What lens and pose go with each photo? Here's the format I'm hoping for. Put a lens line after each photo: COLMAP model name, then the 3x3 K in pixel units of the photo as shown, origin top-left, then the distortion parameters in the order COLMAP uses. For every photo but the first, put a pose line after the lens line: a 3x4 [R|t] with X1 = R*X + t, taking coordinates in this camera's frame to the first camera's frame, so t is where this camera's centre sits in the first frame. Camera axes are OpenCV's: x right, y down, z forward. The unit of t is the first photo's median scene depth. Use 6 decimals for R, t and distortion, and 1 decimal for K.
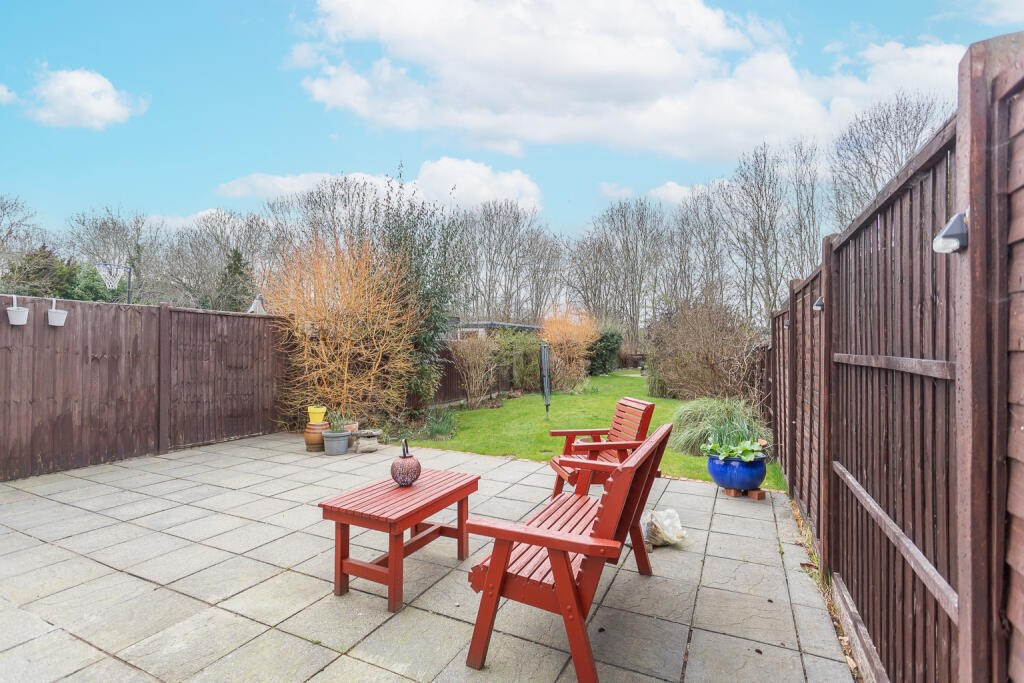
lens RADIAL K [[477.5, 0, 516.9], [0, 477.5, 336.8], [0, 0, 1]] dist [0.004384, 0.000475]
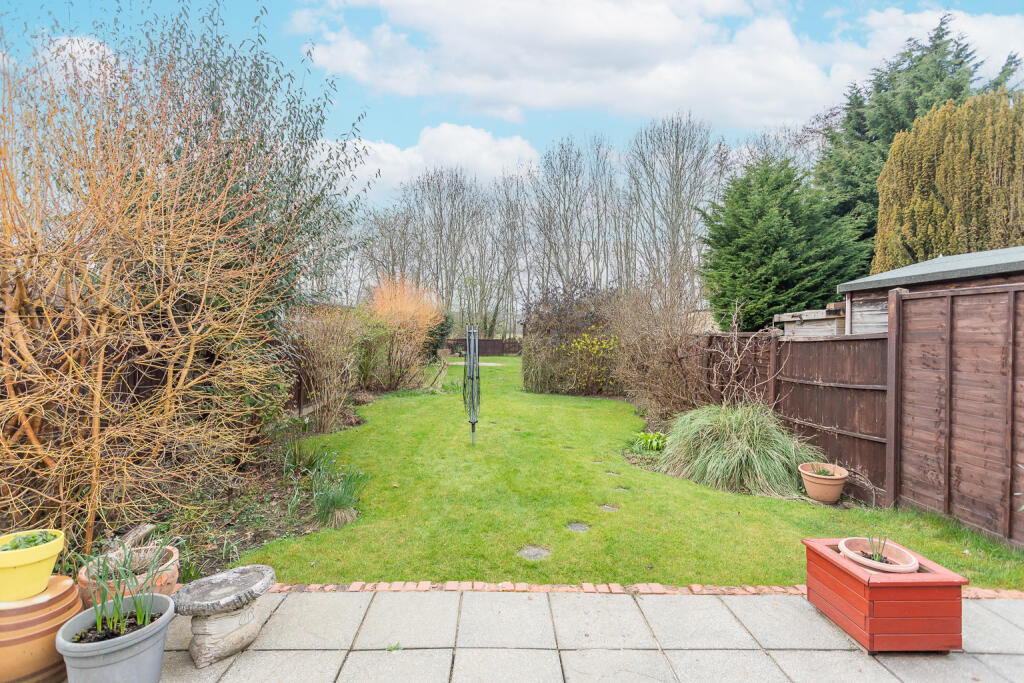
lens RADIAL K [[477.5, 0, 516.9], [0, 477.5, 336.8], [0, 0, 1]] dist [0.004384, 0.000475]
pose [[0.889473, -0.007242, 0.456931, -0.223539], [-0.006657, 0.999563, 0.028802, 0.011687], [-0.456940, -0.028660, 0.889036, 0.480705]]
